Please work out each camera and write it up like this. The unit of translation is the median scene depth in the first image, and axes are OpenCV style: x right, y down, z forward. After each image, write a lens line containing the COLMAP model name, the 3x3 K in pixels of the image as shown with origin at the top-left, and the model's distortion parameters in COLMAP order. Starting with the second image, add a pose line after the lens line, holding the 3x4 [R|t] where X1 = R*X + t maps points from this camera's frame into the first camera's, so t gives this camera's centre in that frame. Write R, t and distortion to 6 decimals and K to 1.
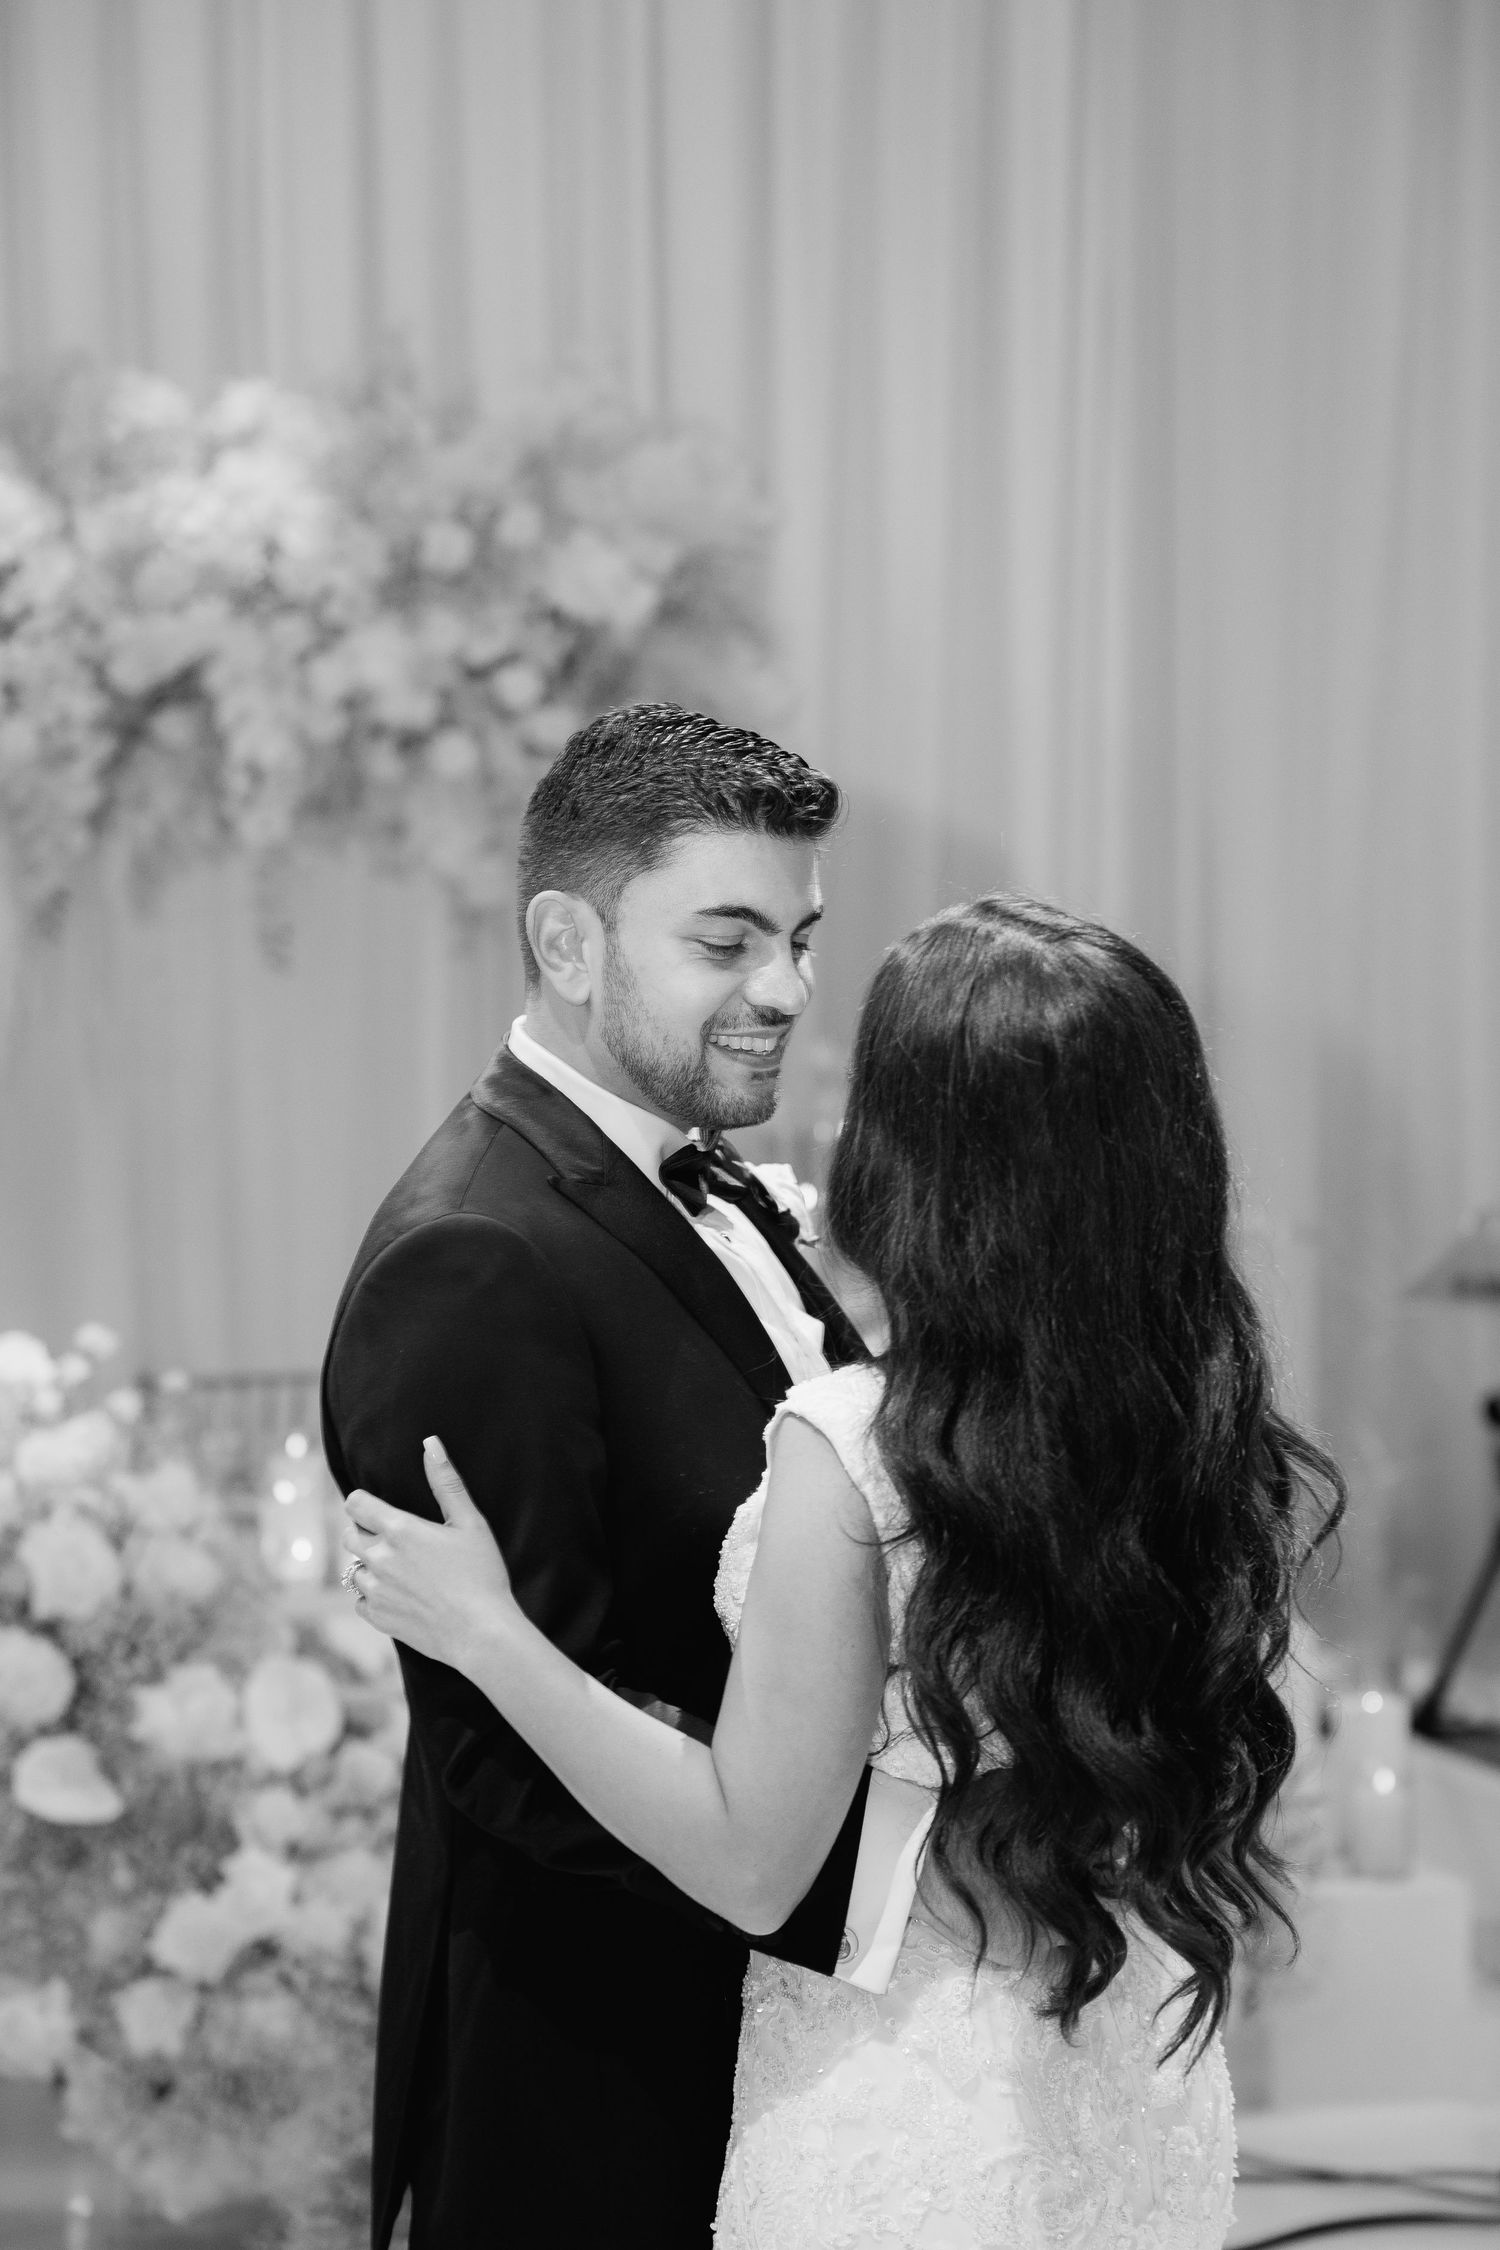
lens RADIAL K [[4330.9, 0, 750.0], [0, 4330.9, 1125.0], [0, 0, 1]] dist [0.520533, 0.042891]
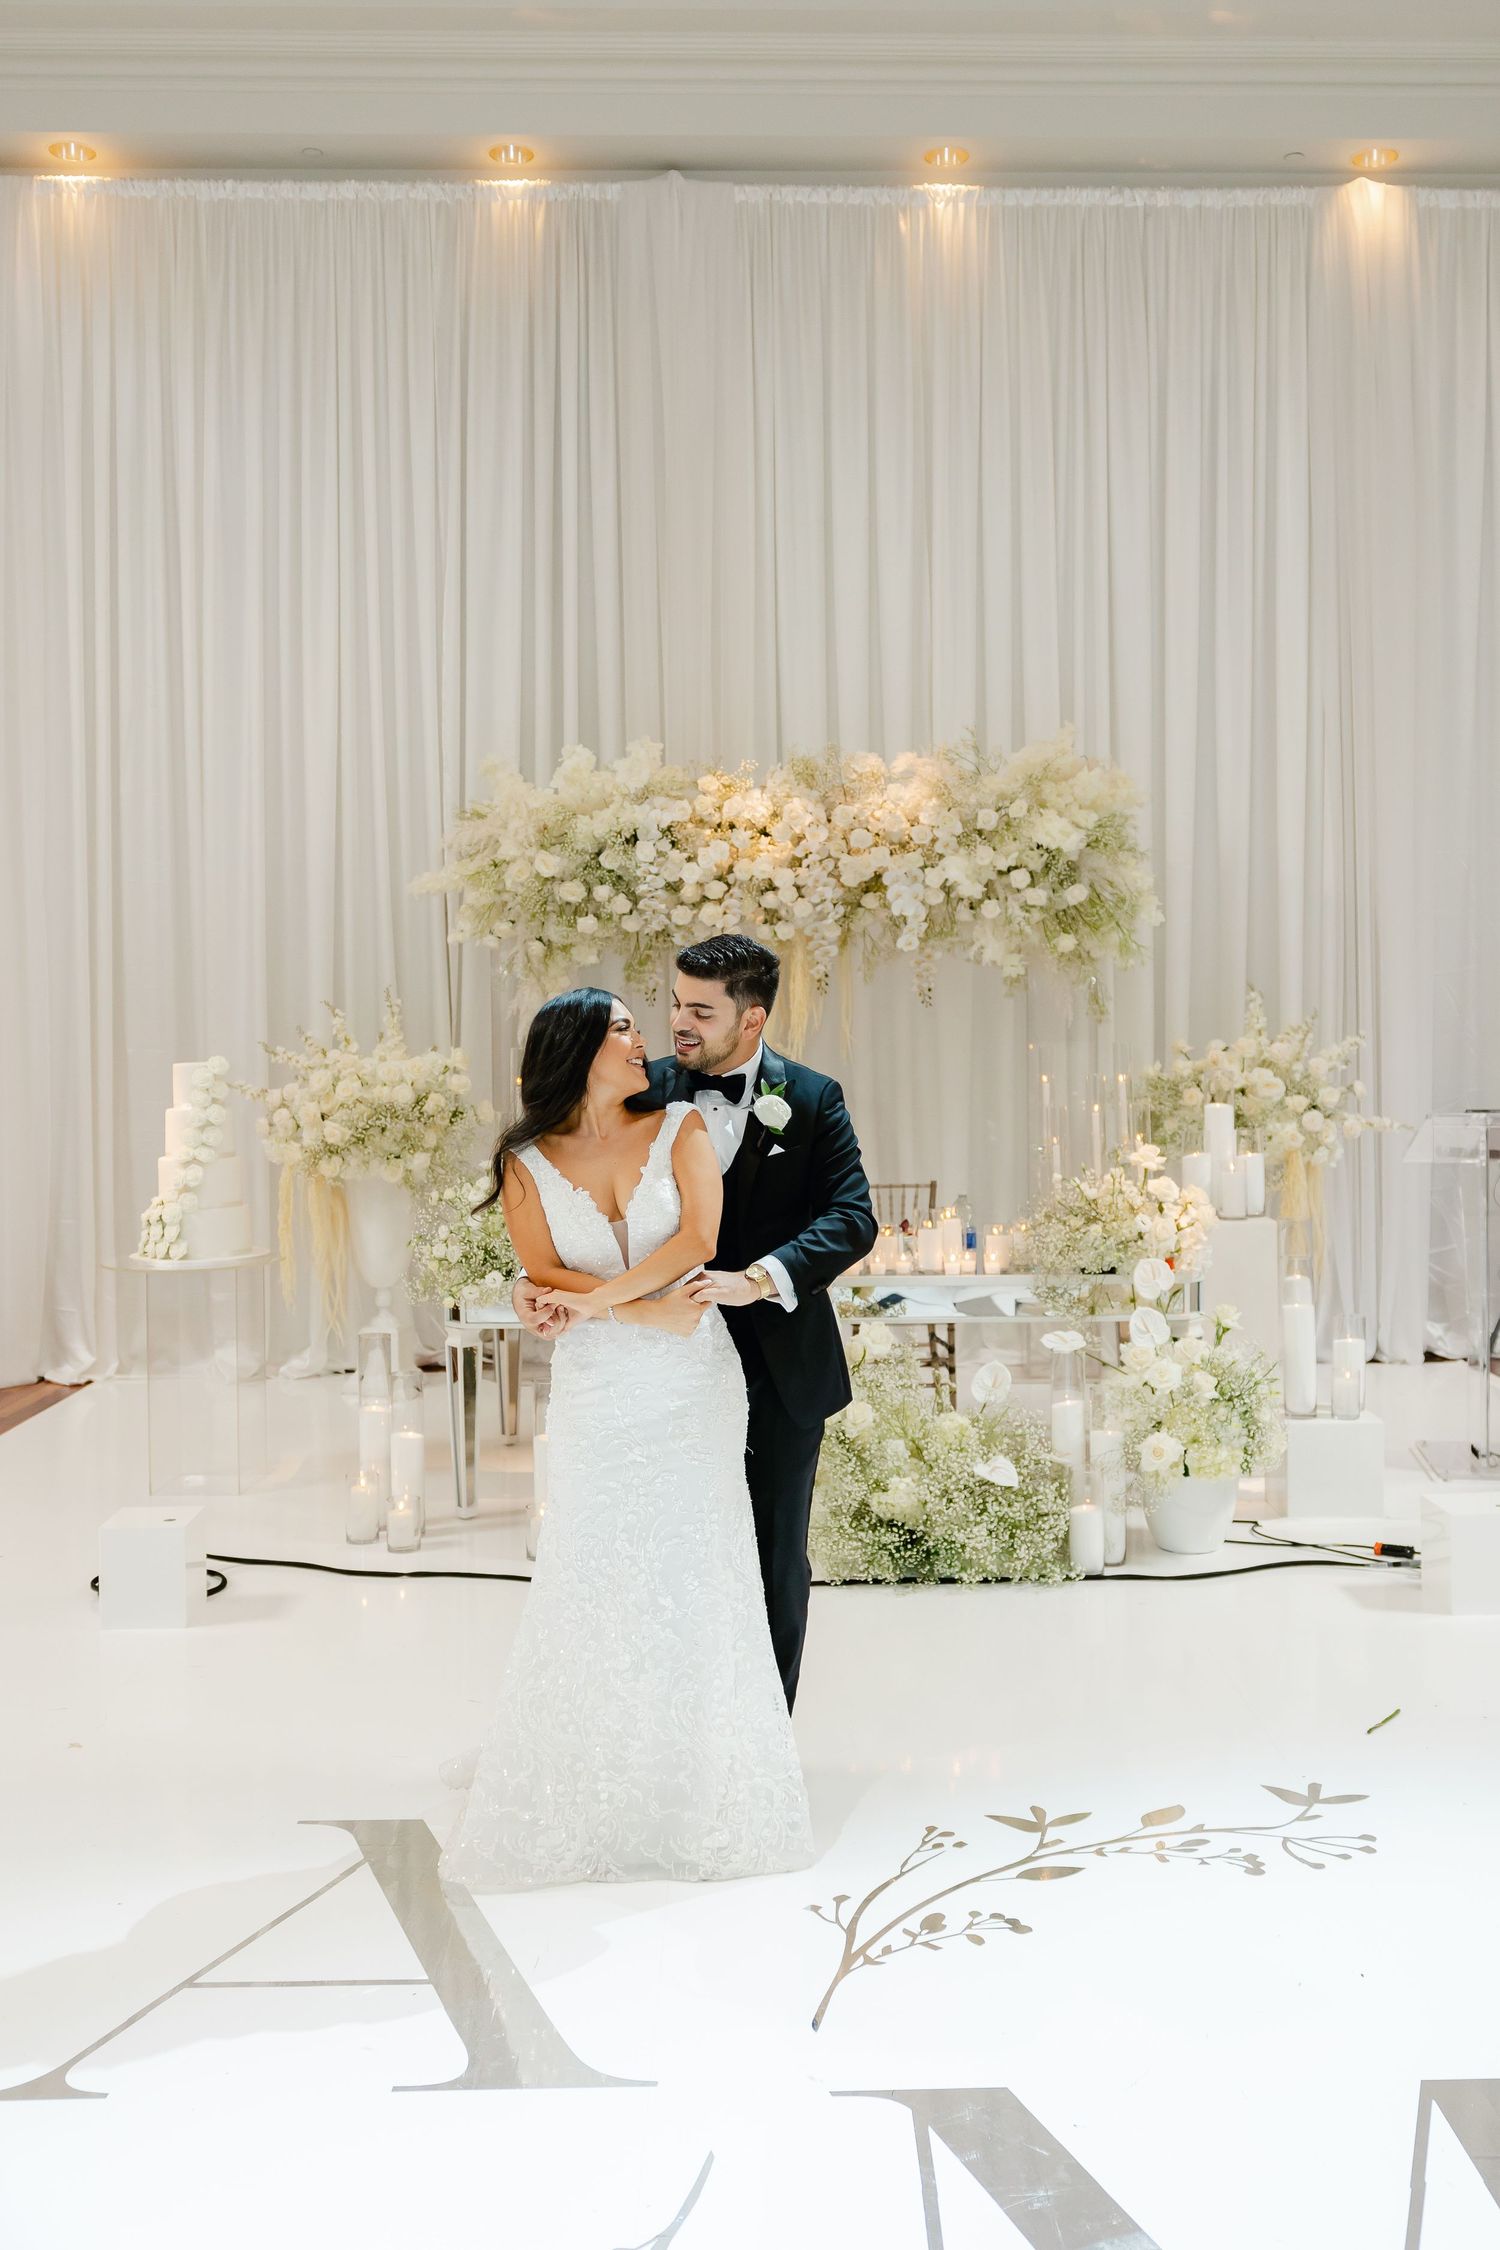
lens RADIAL K [[2047.6, 0, 819.8], [0, 2047.6, 1047.0], [0, 0, 1]] dist [0.001238, 0.006293]
pose [[0.961443, 0.000310, -0.275006, 0.138860], [-0.003748, 0.999921, -0.011973, -0.001164], [0.274980, 0.012542, 0.961368, -0.038984]]
